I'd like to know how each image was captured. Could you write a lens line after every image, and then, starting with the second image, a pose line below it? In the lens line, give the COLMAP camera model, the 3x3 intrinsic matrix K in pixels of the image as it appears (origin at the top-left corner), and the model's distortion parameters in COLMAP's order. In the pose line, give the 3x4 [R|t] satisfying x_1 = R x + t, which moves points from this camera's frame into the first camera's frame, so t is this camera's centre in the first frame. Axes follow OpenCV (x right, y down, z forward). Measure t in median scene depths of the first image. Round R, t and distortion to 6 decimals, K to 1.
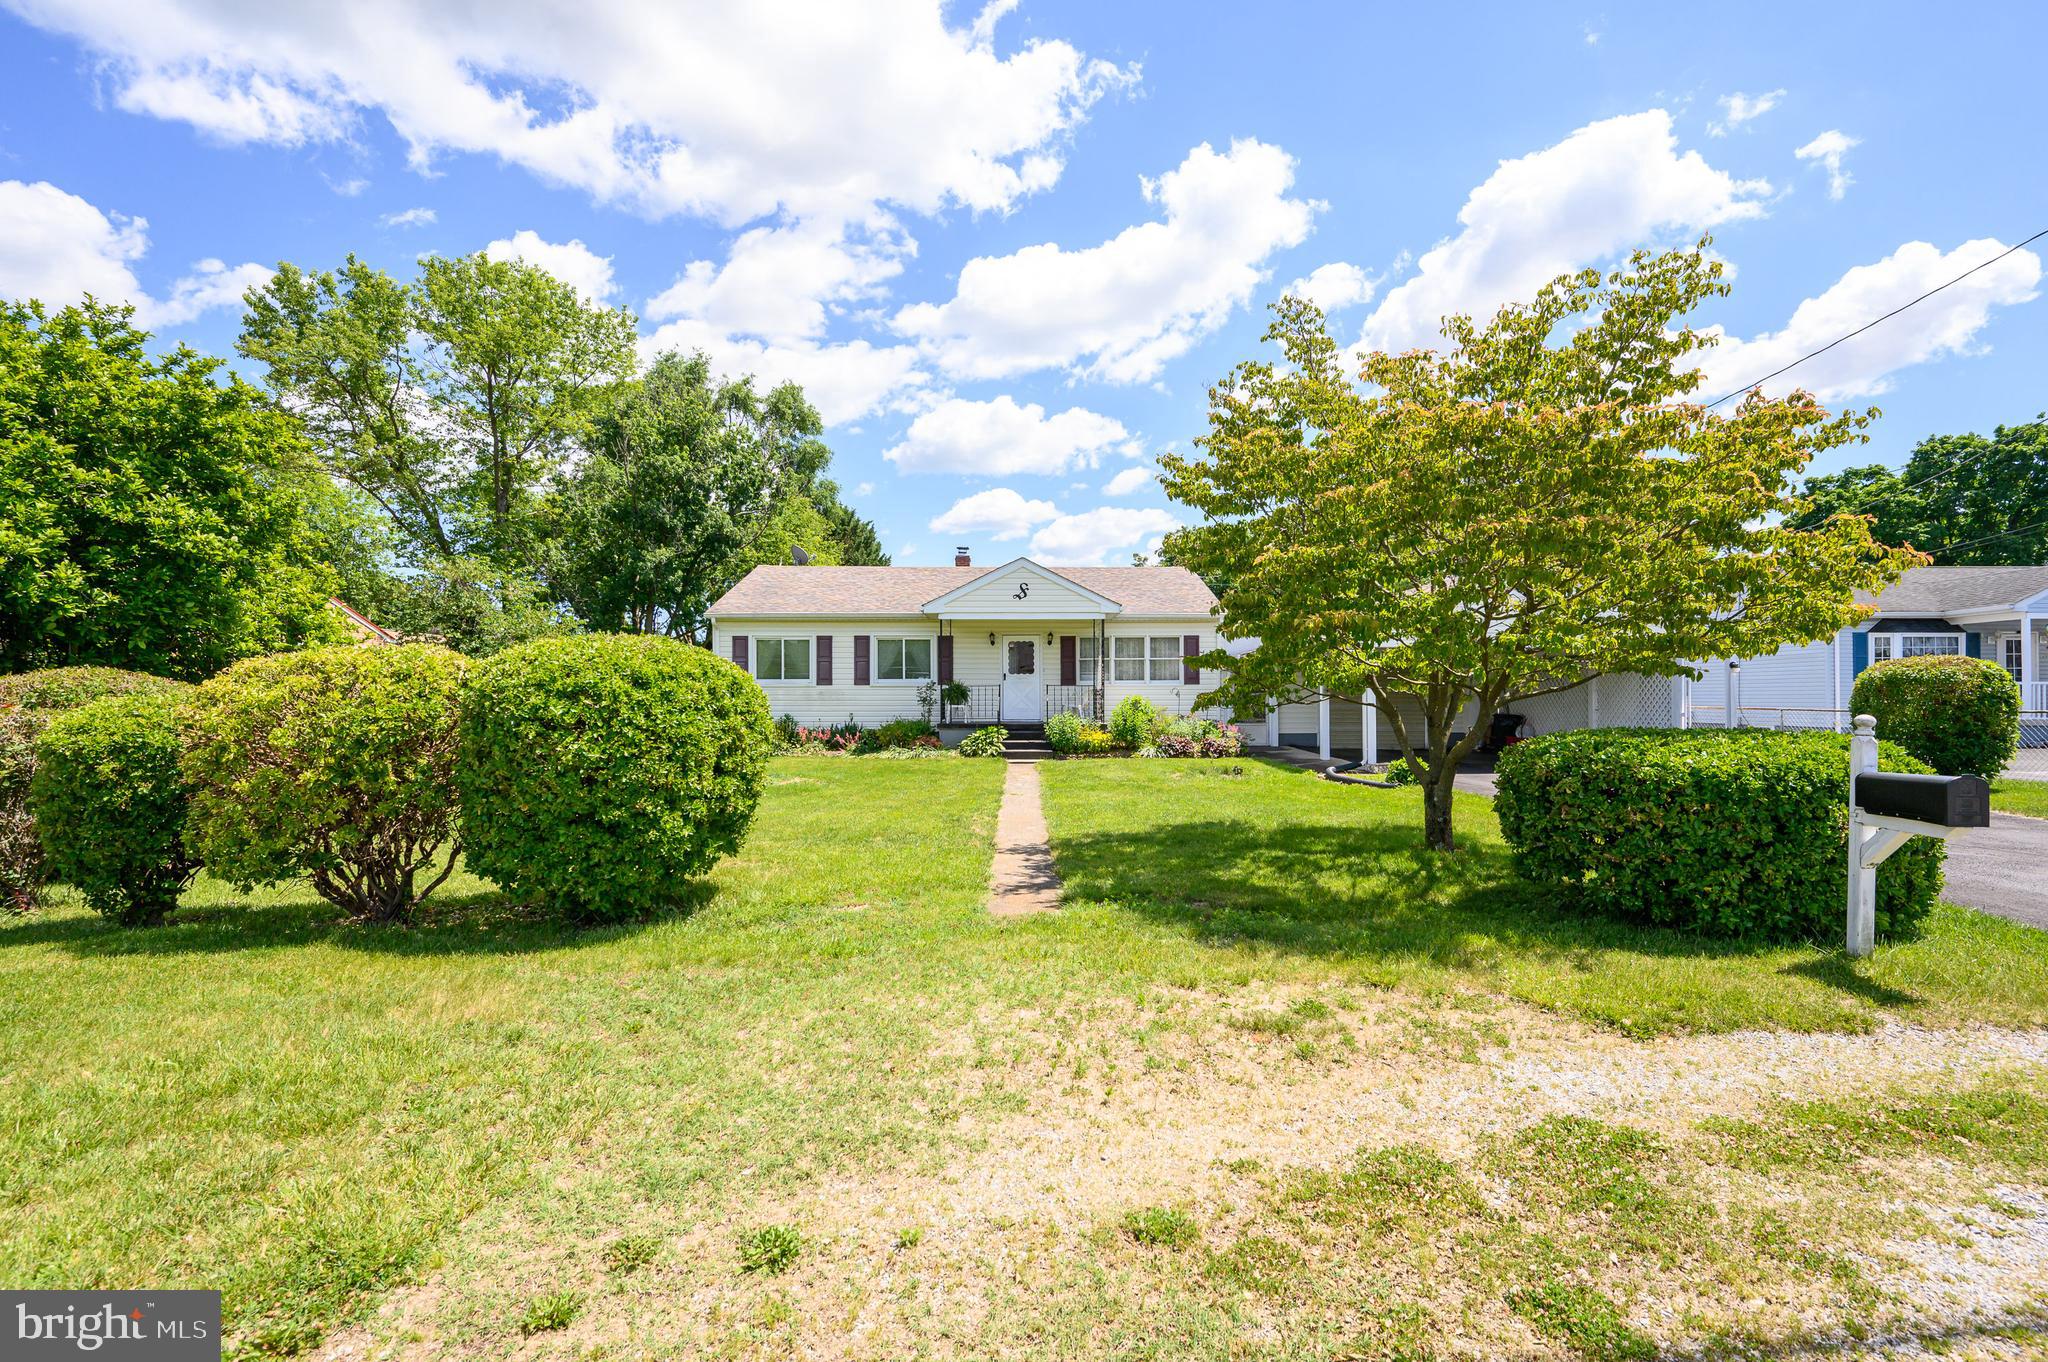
lens RADIAL K [[1015.8, 0, 1029.3], [0, 1015.8, 712.3], [0, 0, 1]] dist [-0.000542, 0.000790]
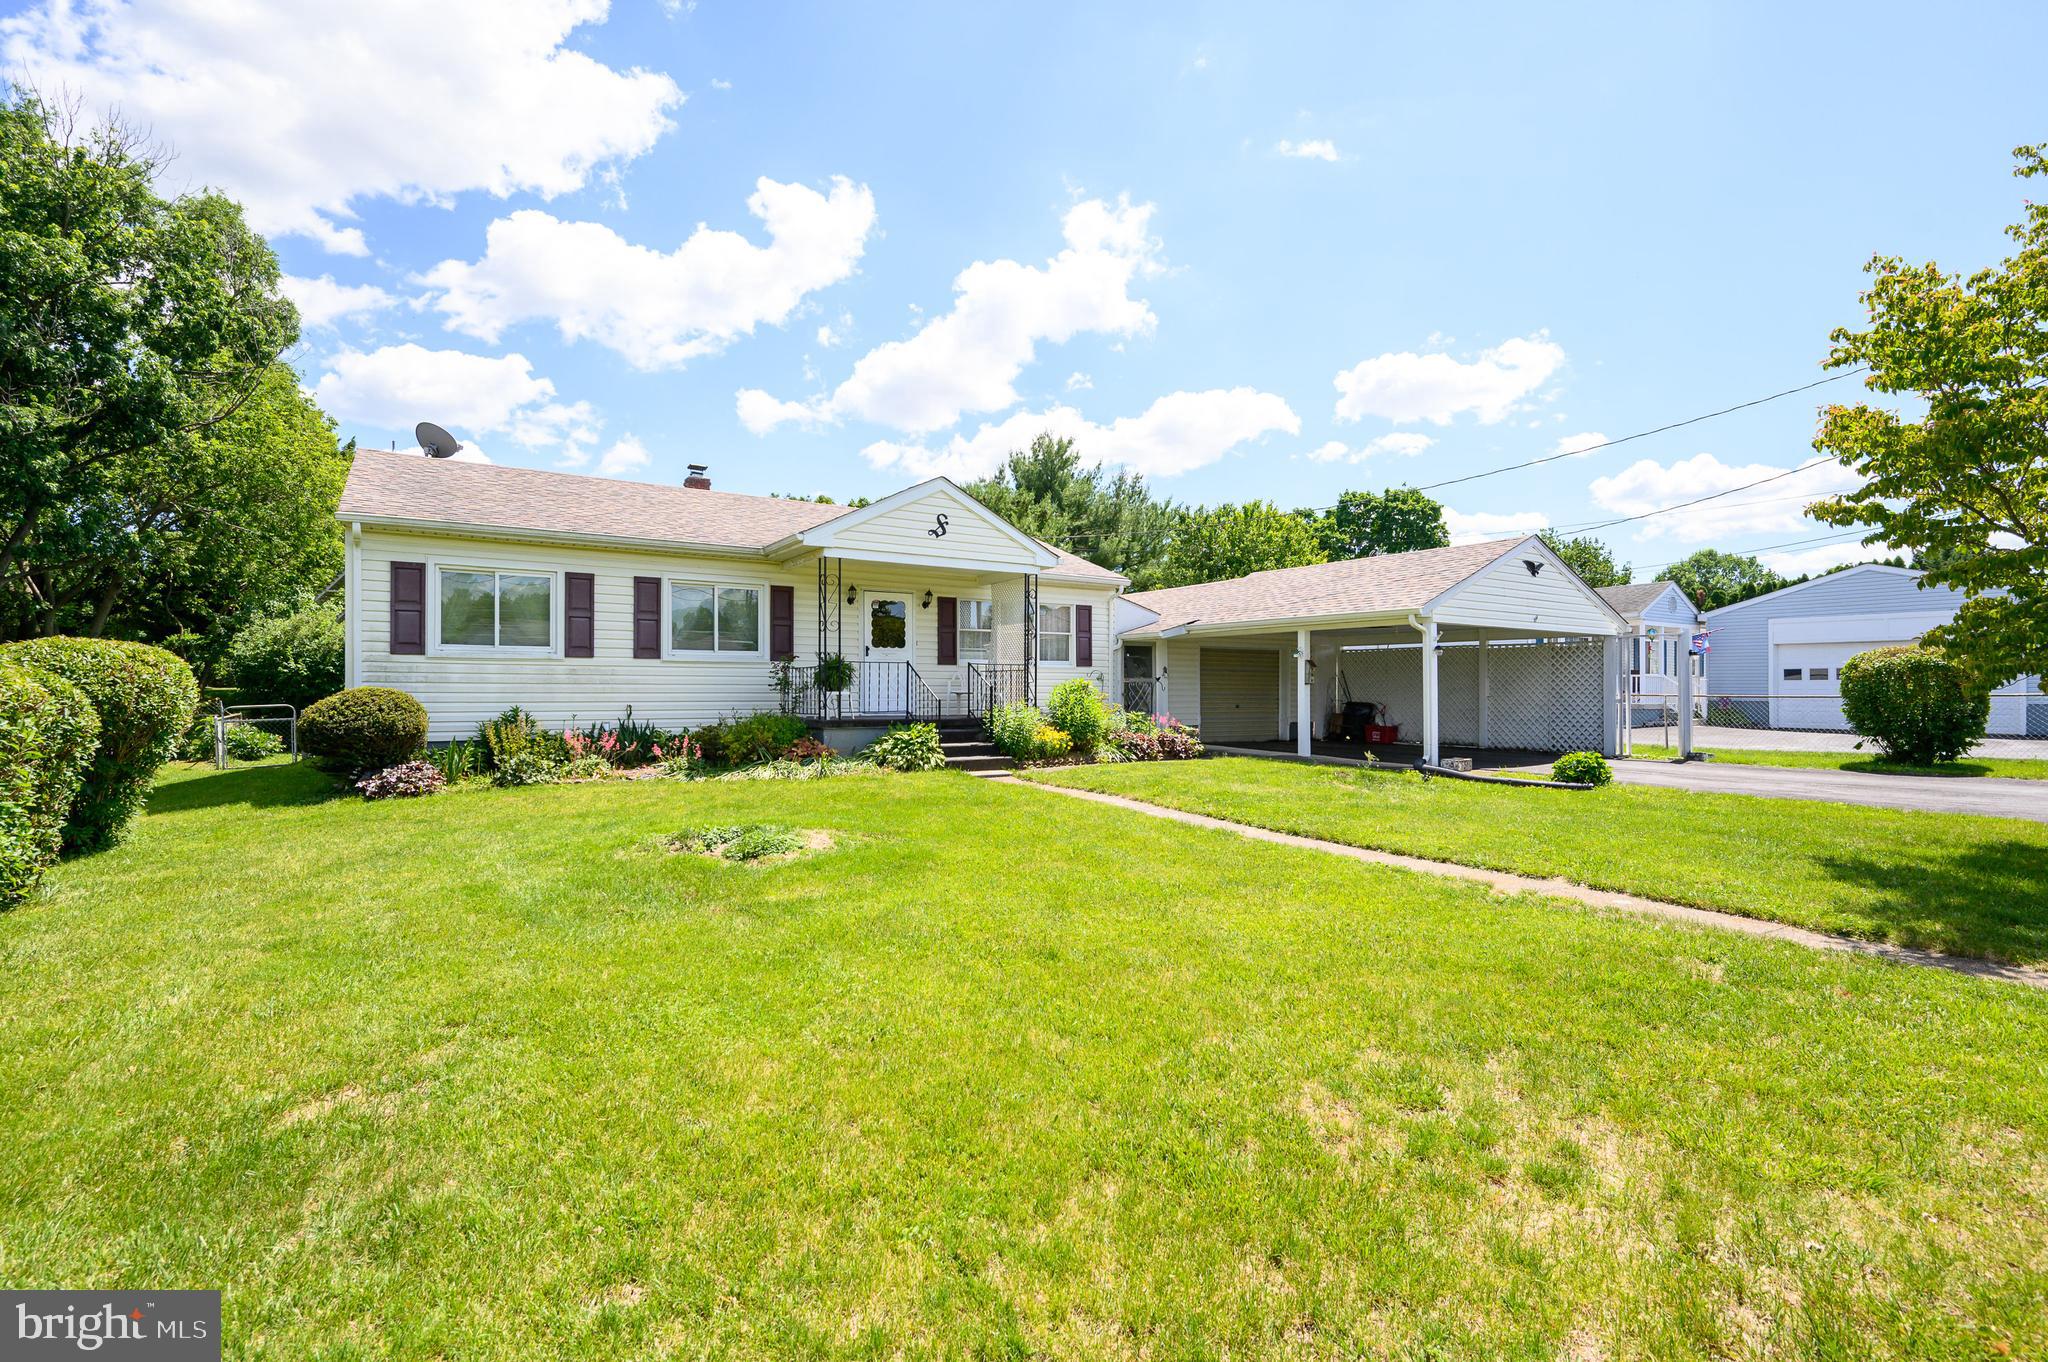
lens RADIAL K [[1015.8, 0, 1092.4], [0, 1015.8, 690.5], [0, 0, 1]] dist [-0.000542, 0.000790]
pose [[0.825594, 0.003137, 0.564256, -0.285792], [0.008350, 0.999807, -0.017776, 0.004871], [-0.564203, 0.019387, 0.825409, 0.350946]]
